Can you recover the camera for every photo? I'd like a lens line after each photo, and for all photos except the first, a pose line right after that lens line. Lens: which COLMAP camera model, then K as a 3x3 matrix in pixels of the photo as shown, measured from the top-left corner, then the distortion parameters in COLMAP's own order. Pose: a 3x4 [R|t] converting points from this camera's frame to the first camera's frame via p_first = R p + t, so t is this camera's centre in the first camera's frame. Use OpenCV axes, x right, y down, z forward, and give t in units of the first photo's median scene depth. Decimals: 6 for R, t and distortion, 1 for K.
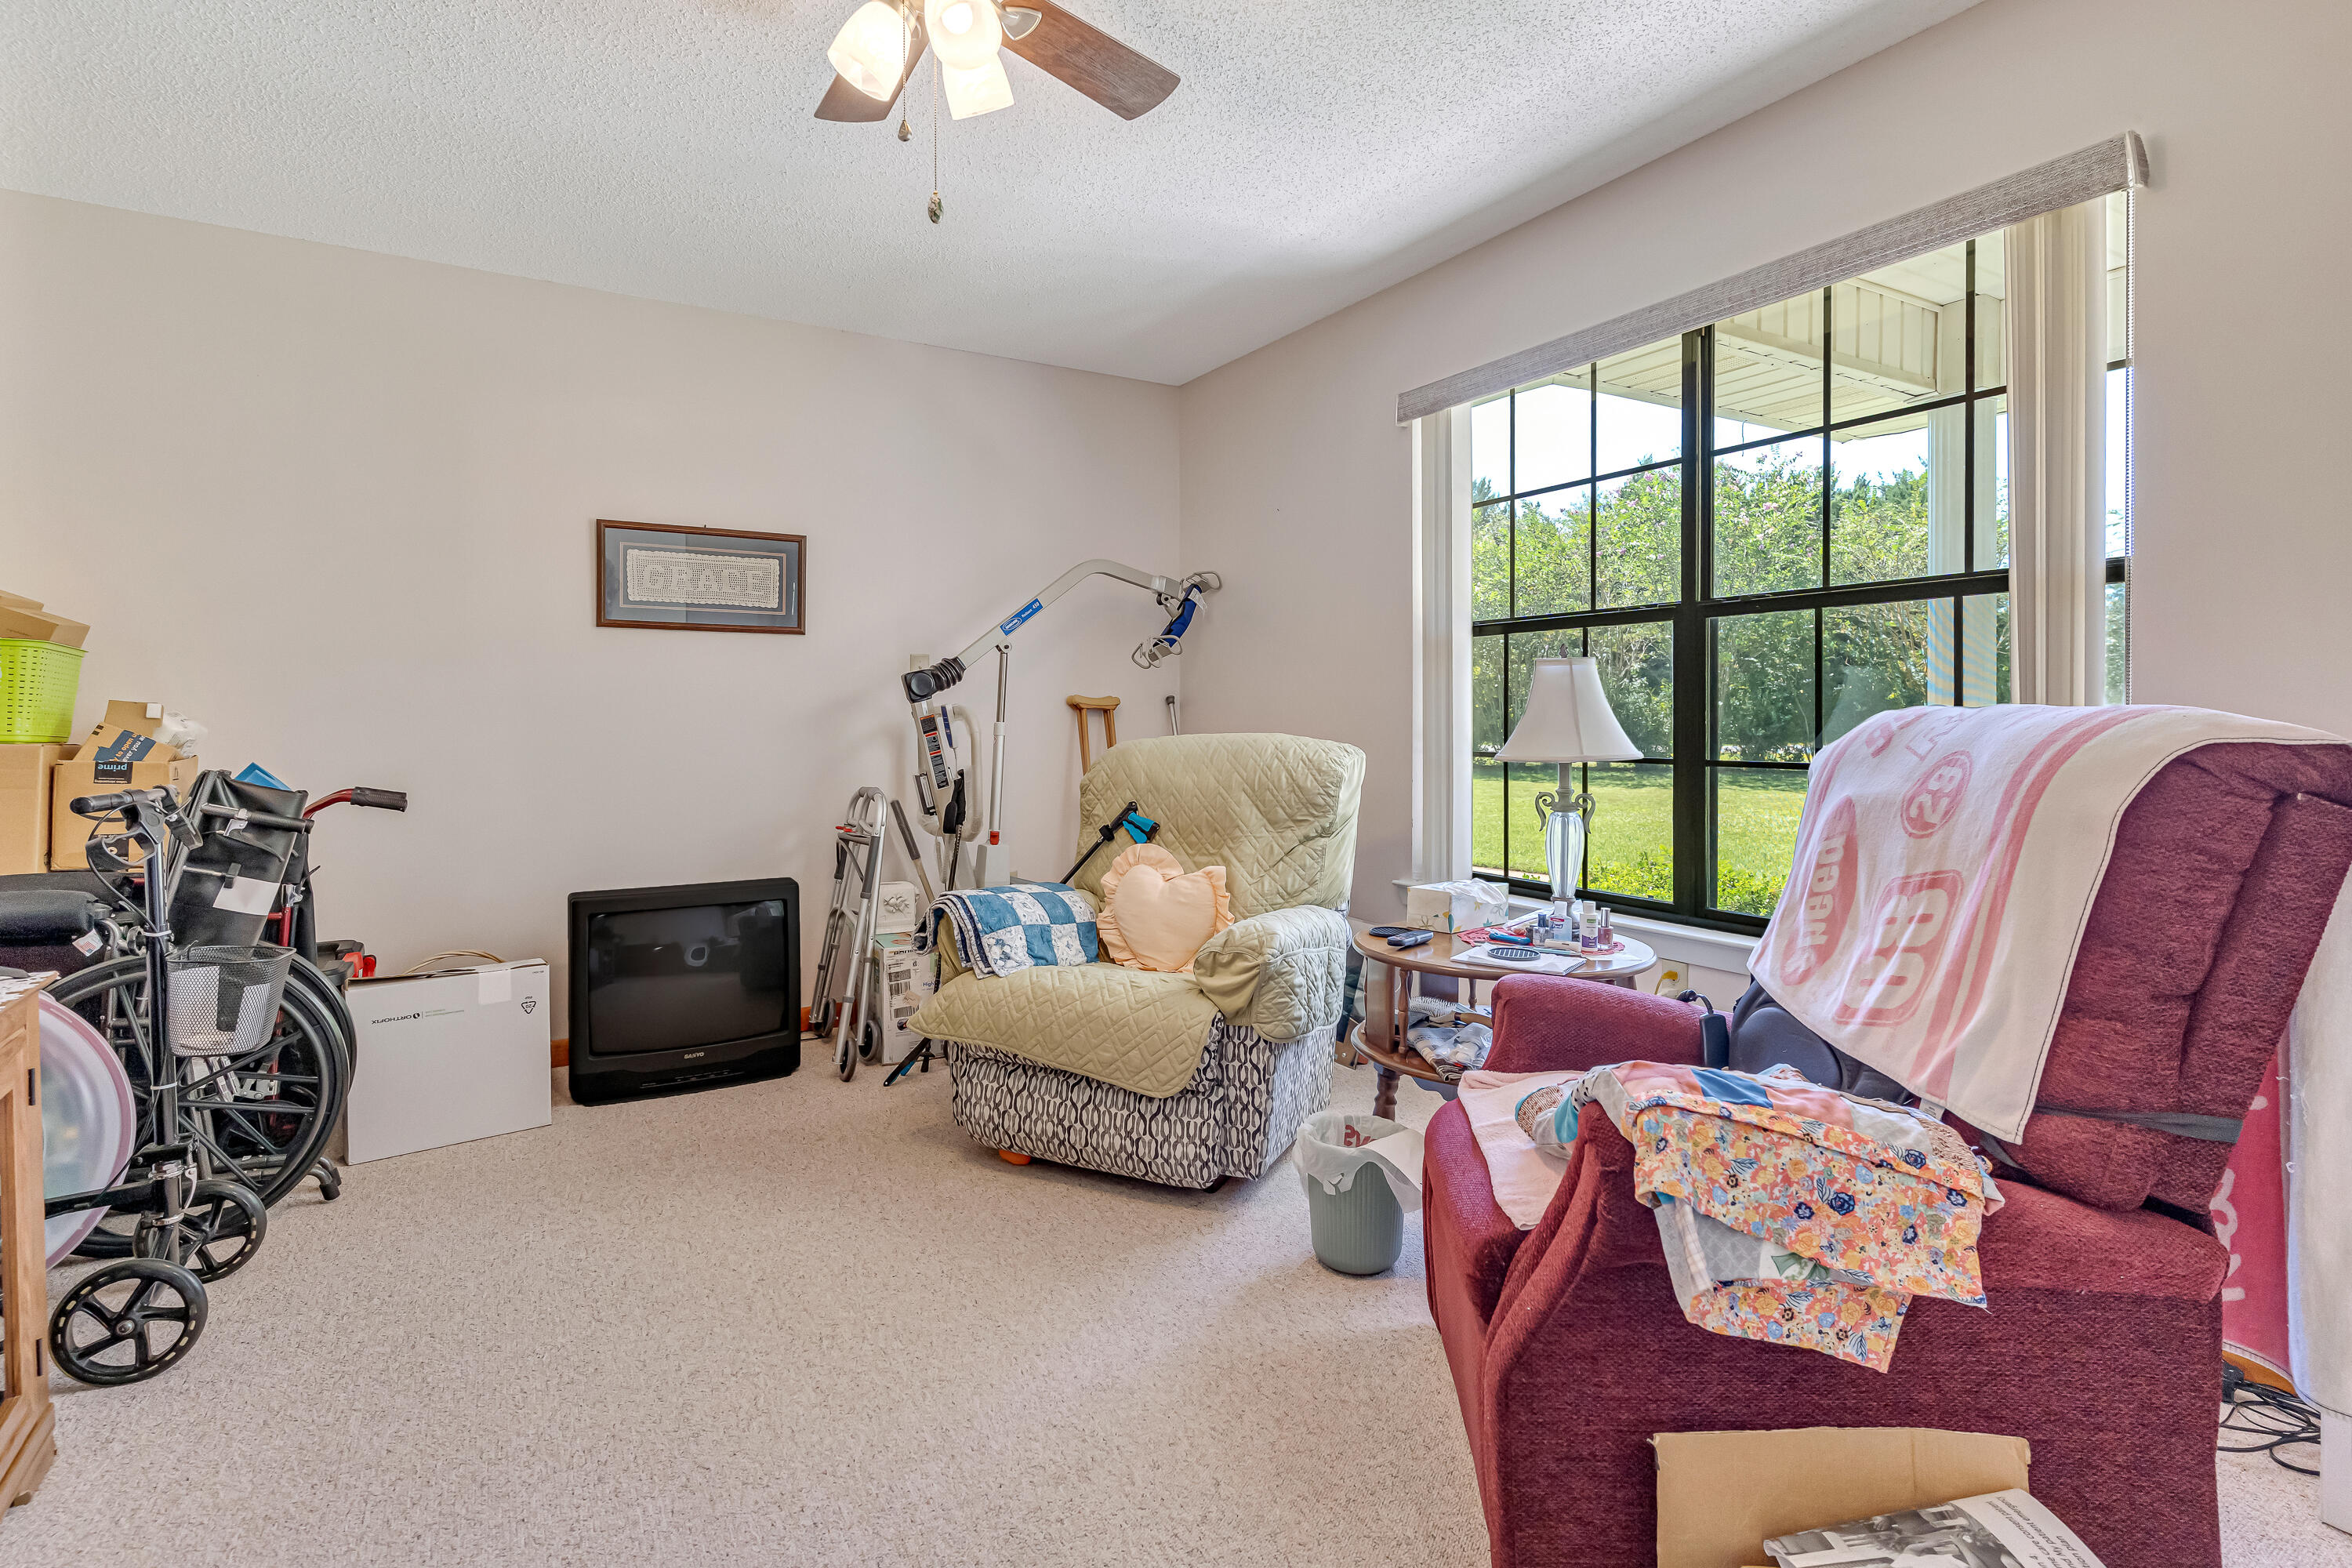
lens RADIAL K [[1127.5, 0, 1176.0], [0, 1127.5, 774.0], [0, 0, 1]] dist [0.001256, 0.000820]
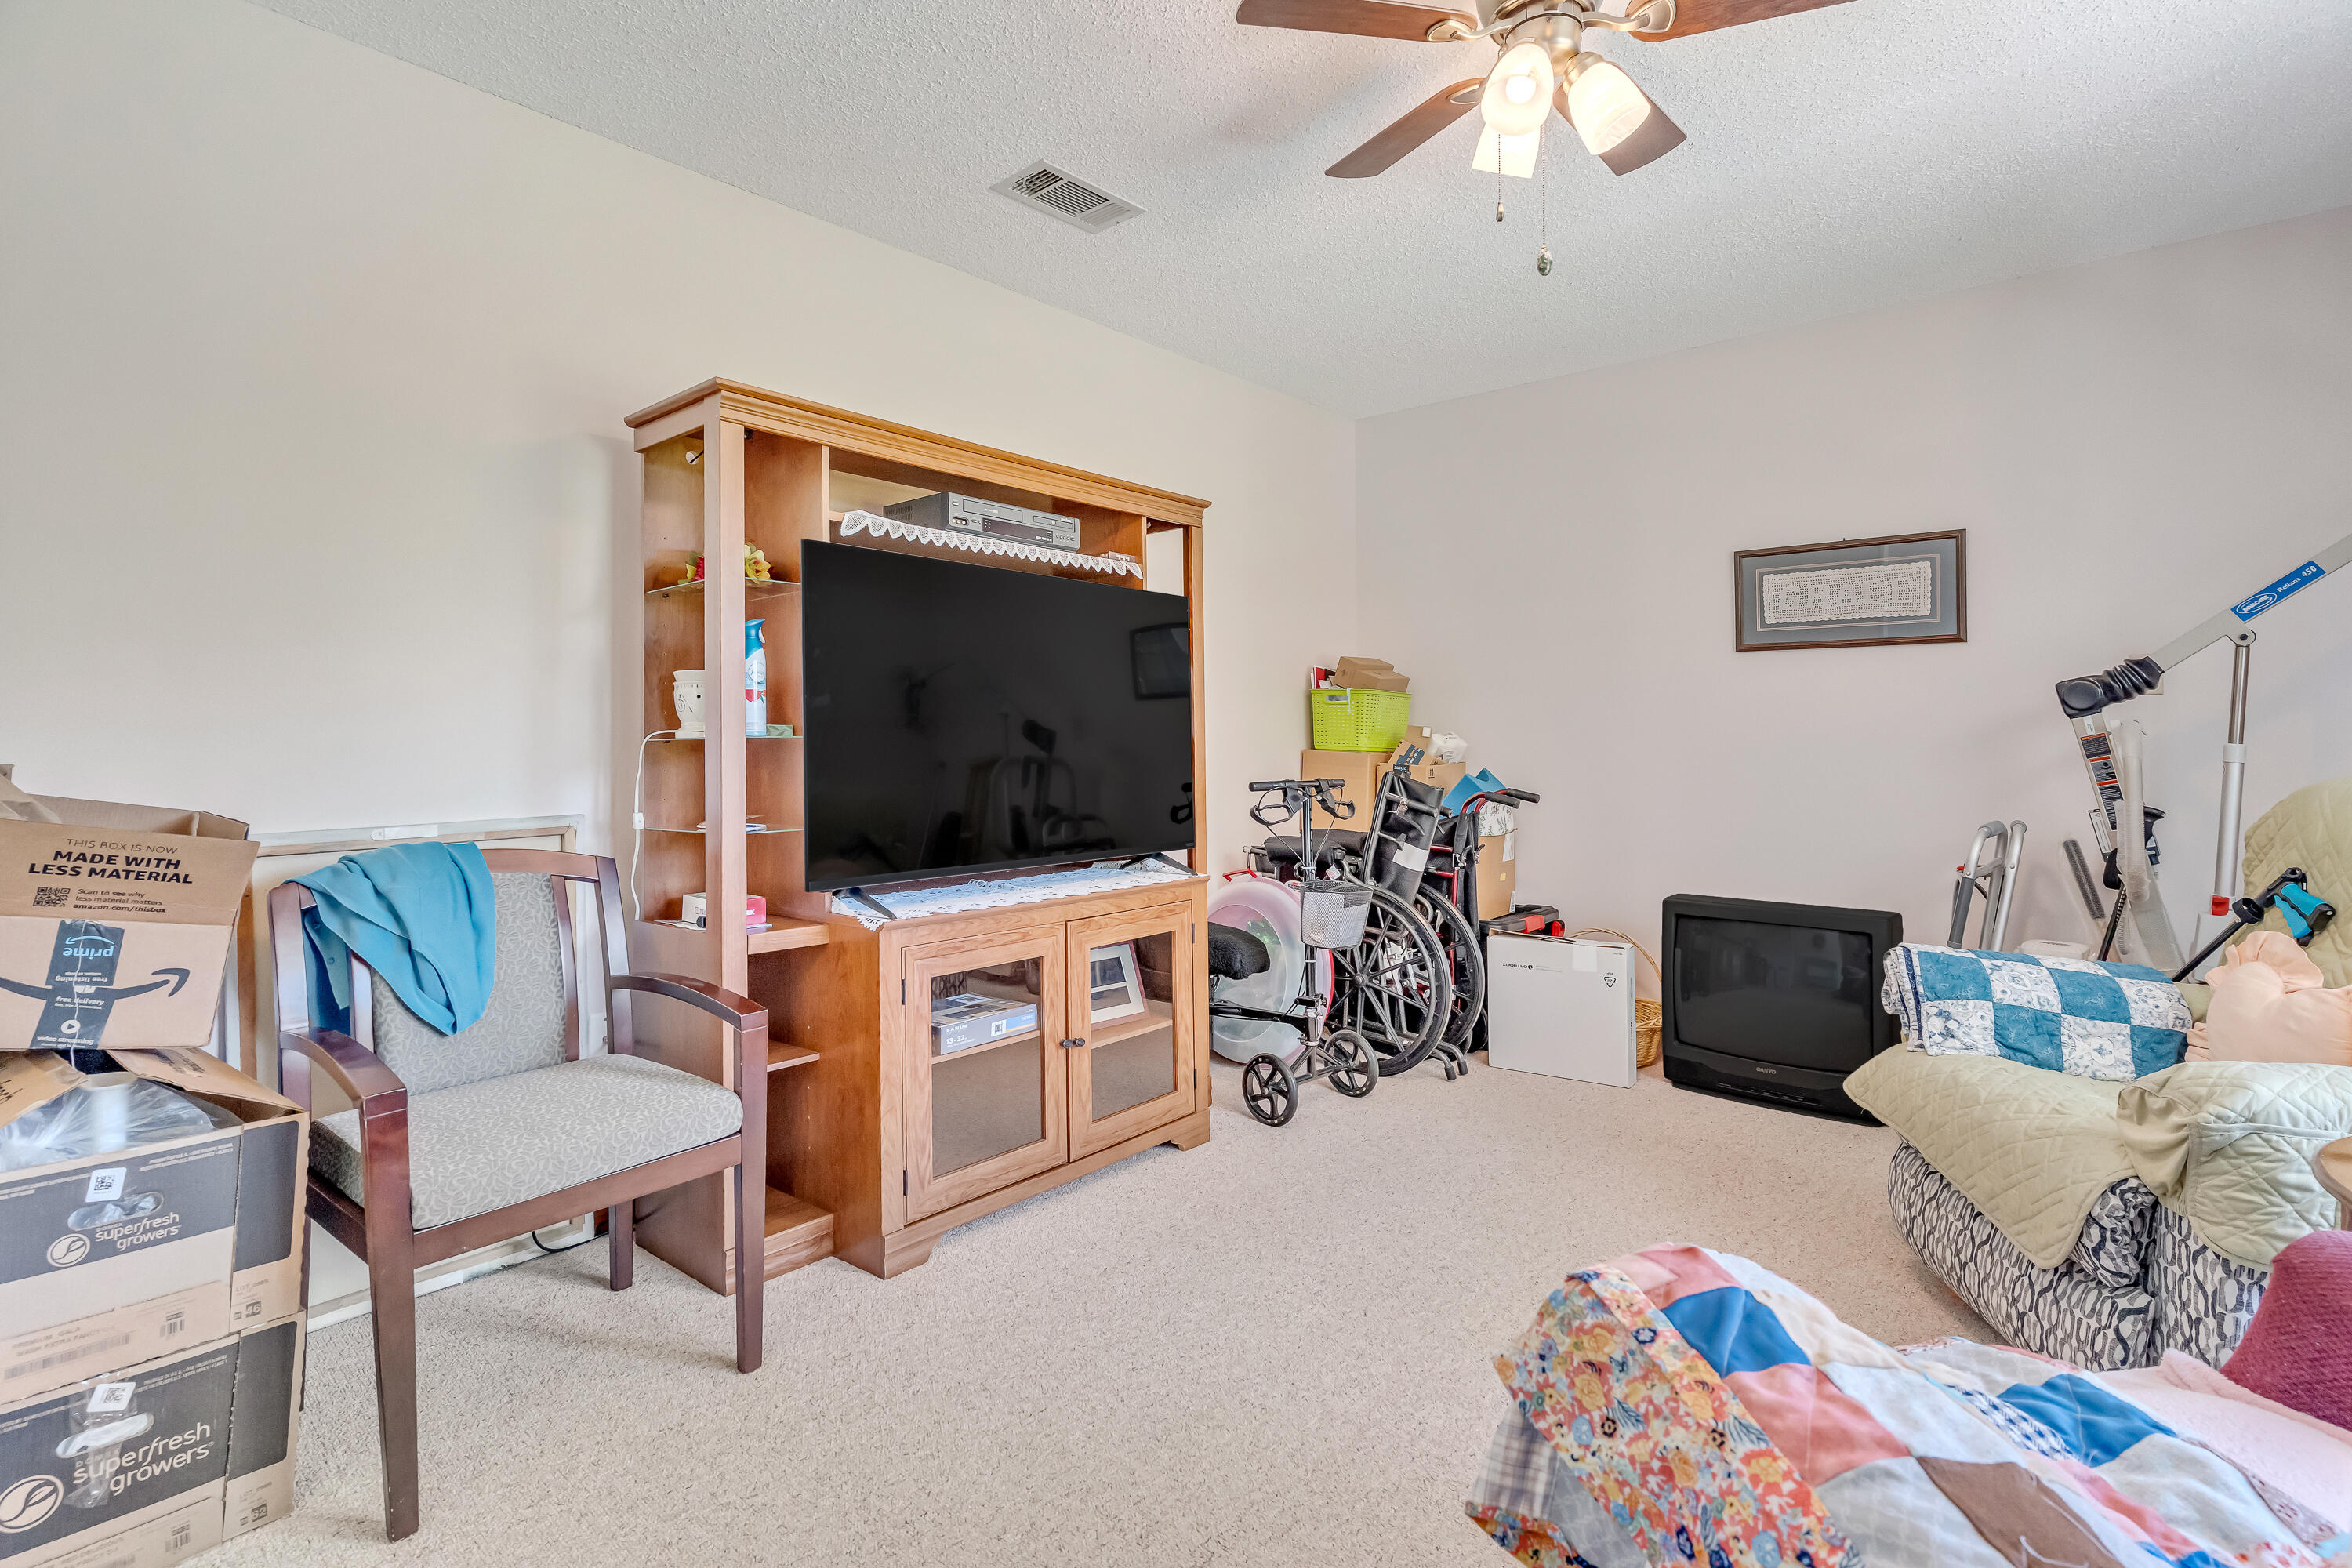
lens RADIAL K [[1107.8, 0, 1176.0], [0, 1107.8, 784.0], [0, 0, 1]] dist [0.000966, 0.000155]
pose [[0.322704, 0.042489, -0.945546, 0.406017], [-0.046986, 0.998479, 0.028832, -0.013508], [0.945333, 0.035123, 0.324210, 0.206483]]
